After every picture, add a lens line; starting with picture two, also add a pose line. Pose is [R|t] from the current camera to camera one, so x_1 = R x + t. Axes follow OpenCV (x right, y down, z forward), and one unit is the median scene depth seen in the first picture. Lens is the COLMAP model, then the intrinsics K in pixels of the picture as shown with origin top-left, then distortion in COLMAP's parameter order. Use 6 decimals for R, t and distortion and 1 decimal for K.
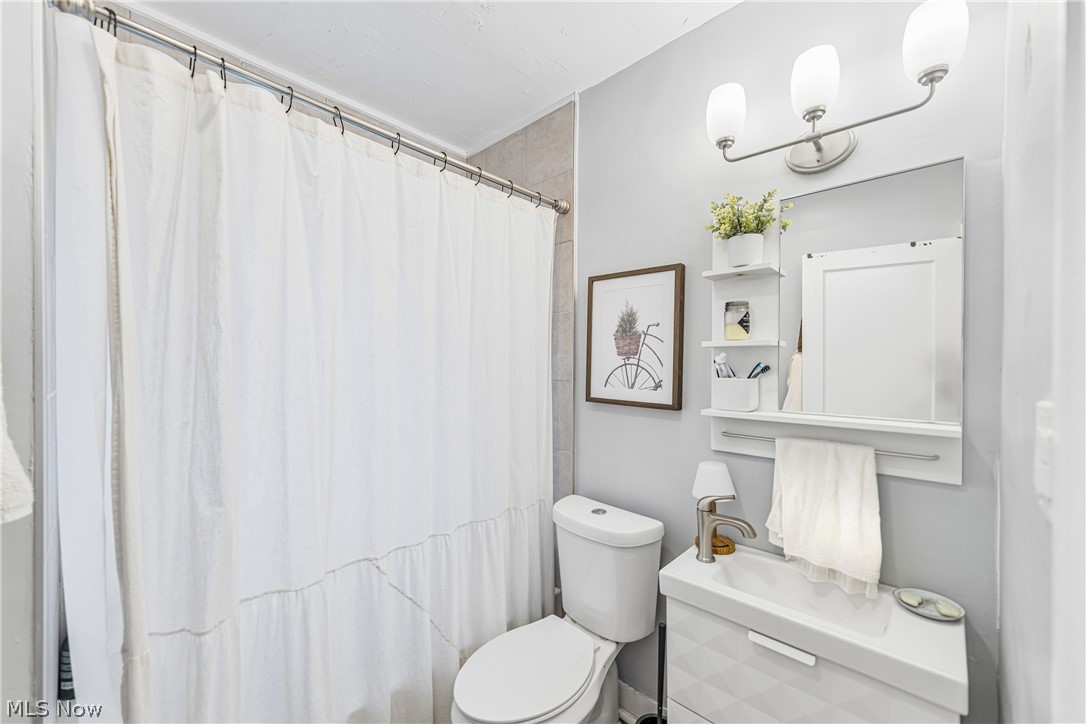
lens RADIAL K [[431.5, 0, 544.8], [0, 431.5, 366.3], [0, 0, 1]] dist [0.004378, -0.000043]
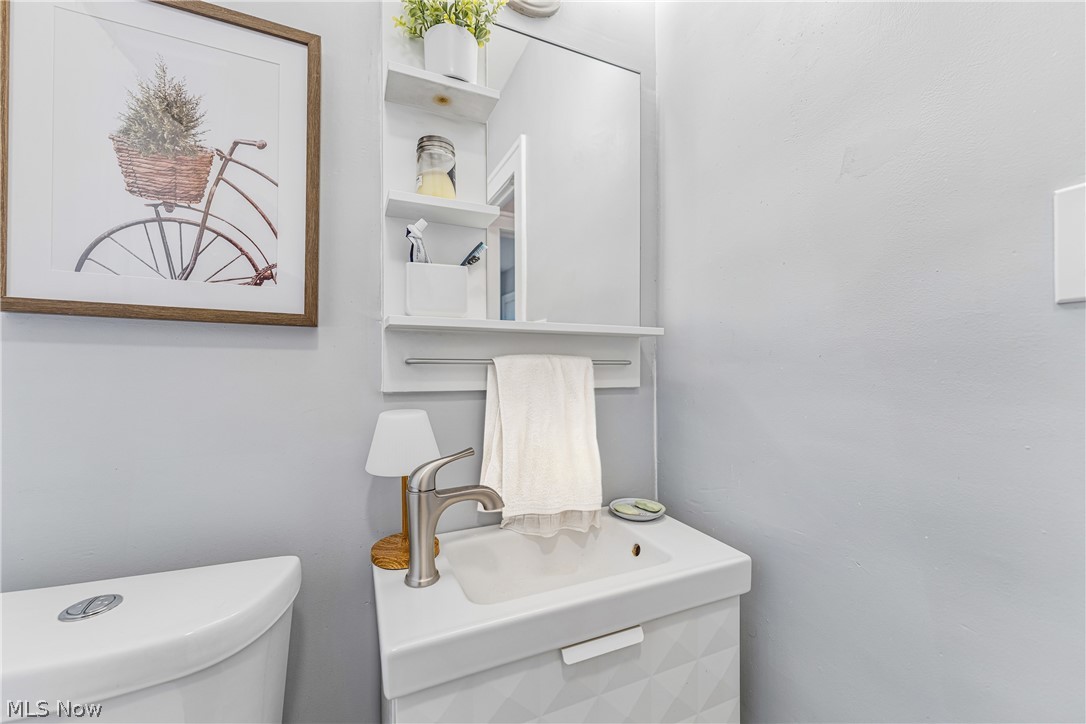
lens RADIAL K [[431.5, 0, 544.8], [0, 431.5, 366.3], [0, 0, 1]] dist [0.004378, -0.000043]
pose [[0.376399, -0.014905, 0.926338, -0.061149], [-0.001417, 0.999860, 0.016664, 0.133263], [-0.926457, -0.007585, 0.376325, 0.527174]]
